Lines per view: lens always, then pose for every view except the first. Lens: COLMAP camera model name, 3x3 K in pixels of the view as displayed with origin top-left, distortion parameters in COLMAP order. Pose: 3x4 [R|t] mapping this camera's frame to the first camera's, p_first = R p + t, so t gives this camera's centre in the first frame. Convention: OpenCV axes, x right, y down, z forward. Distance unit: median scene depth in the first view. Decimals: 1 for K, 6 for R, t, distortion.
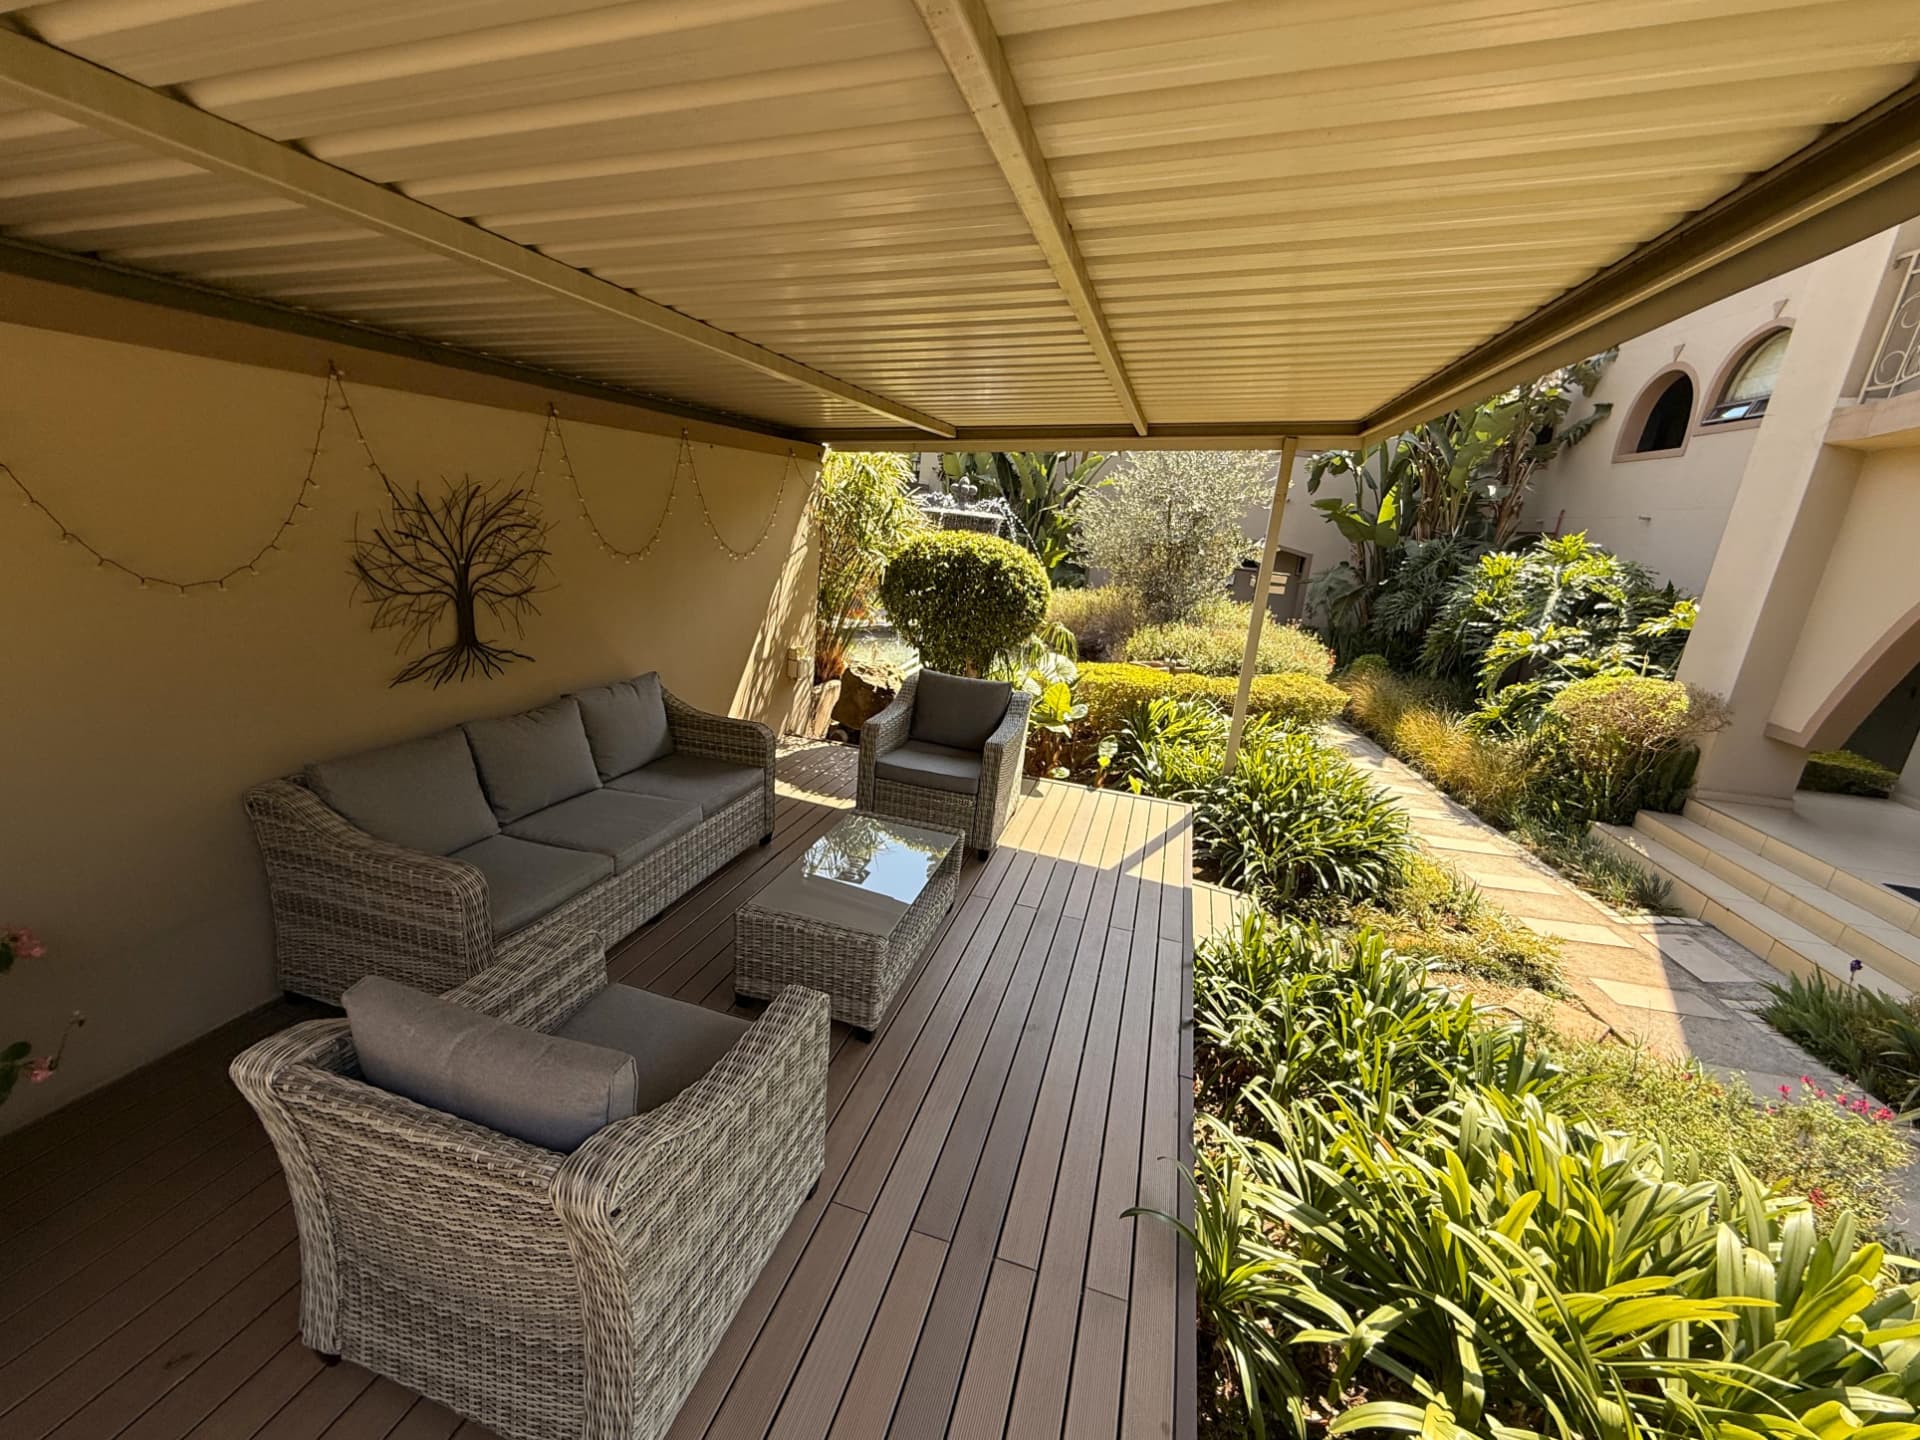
lens RADIAL K [[794.5, 0, 952.5], [0, 794.5, 720.2], [0, 0, 1]] dist [-0.000612, -0.000468]
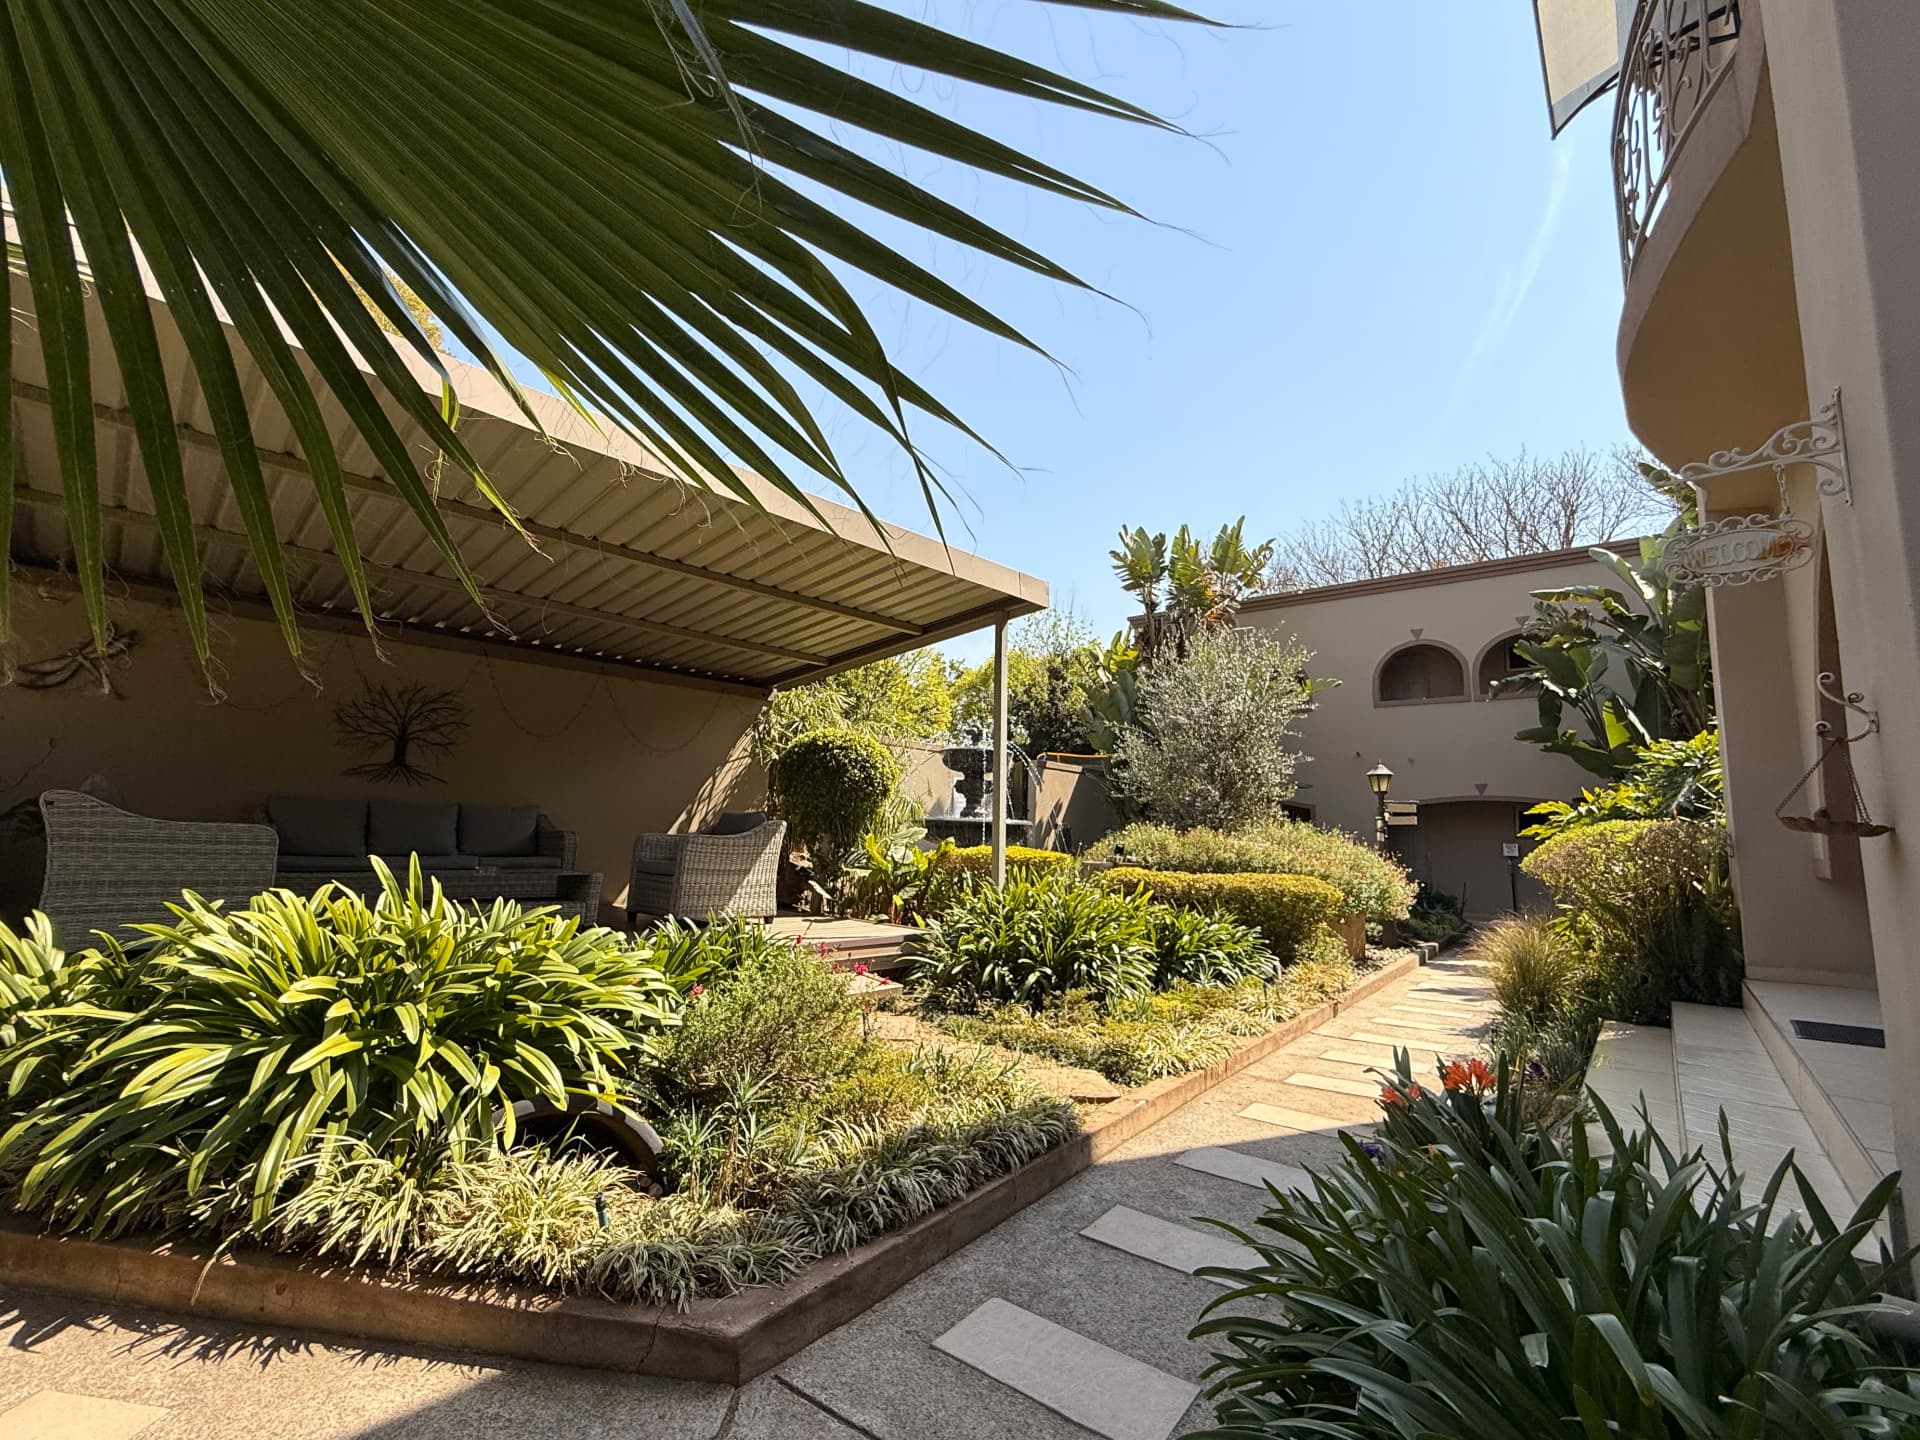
lens RADIAL K [[832.3, 0, 944.2], [0, 832.3, 715.1], [0, 0, 1]] dist [0.002123, -0.000267]
pose [[0.875675, -0.133516, -0.464077, 1.512499], [-0.078002, 0.909290, -0.408788, 0.524206], [0.476560, 0.394164, 0.785828, 0.024913]]
